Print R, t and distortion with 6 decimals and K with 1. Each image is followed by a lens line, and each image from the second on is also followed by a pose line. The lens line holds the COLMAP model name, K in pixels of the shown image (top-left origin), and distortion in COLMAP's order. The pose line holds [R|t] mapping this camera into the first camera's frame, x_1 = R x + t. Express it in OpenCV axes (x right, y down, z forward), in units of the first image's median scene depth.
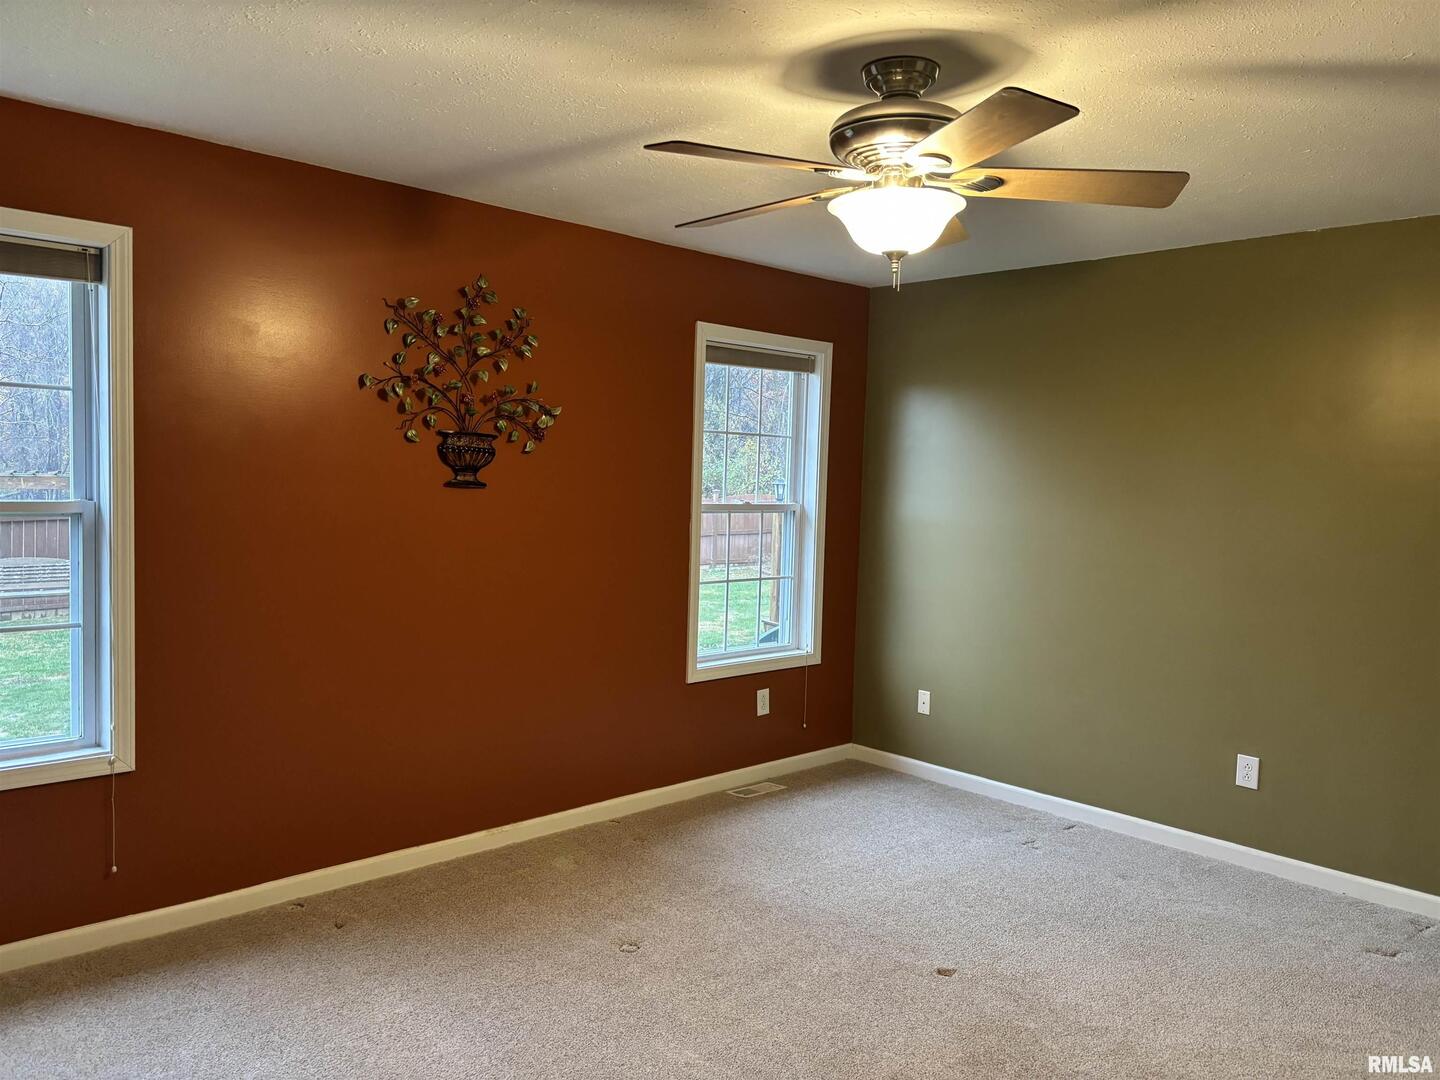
lens RADIAL K [[1089.0, 0, 714.7], [0, 1089.0, 536.7], [0, 0, 1]] dist [0.072843, -0.108394]
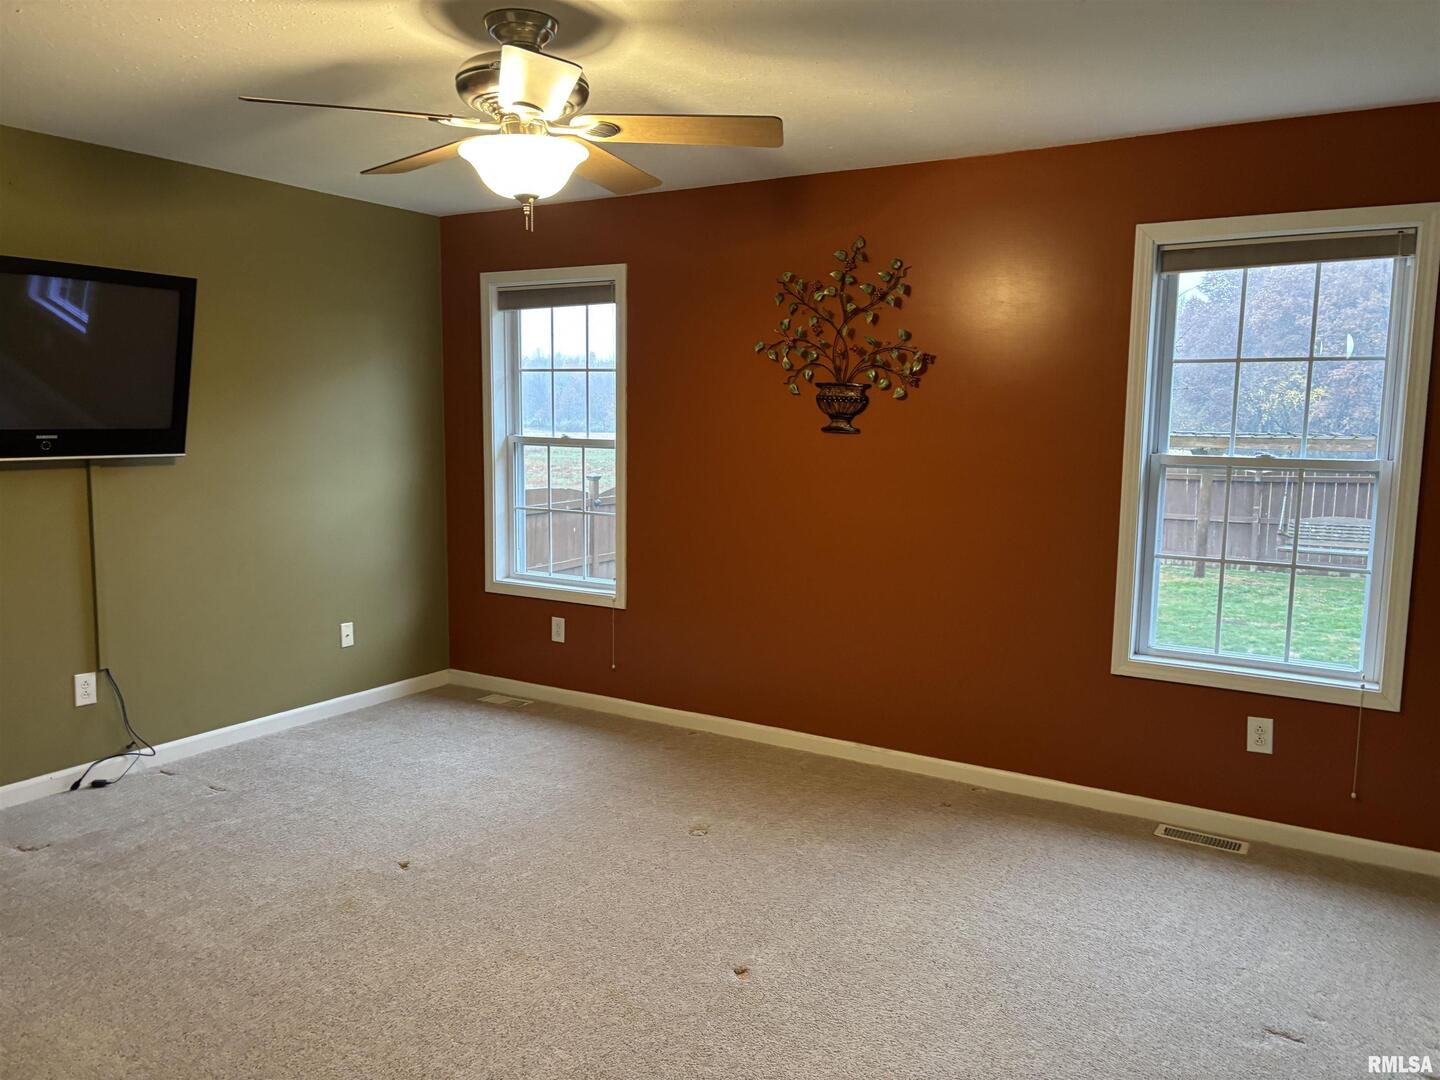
lens RADIAL K [[1082.8, 0, 725.7], [0, 1082.8, 552.3], [0, 0, 1]] dist [0.026002, 0.000201]
pose [[0.249236, 0.100488, -0.963215, 0.800911], [-0.060500, 0.994275, 0.088073, -0.013395], [0.966551, 0.036324, 0.253889, 0.591120]]
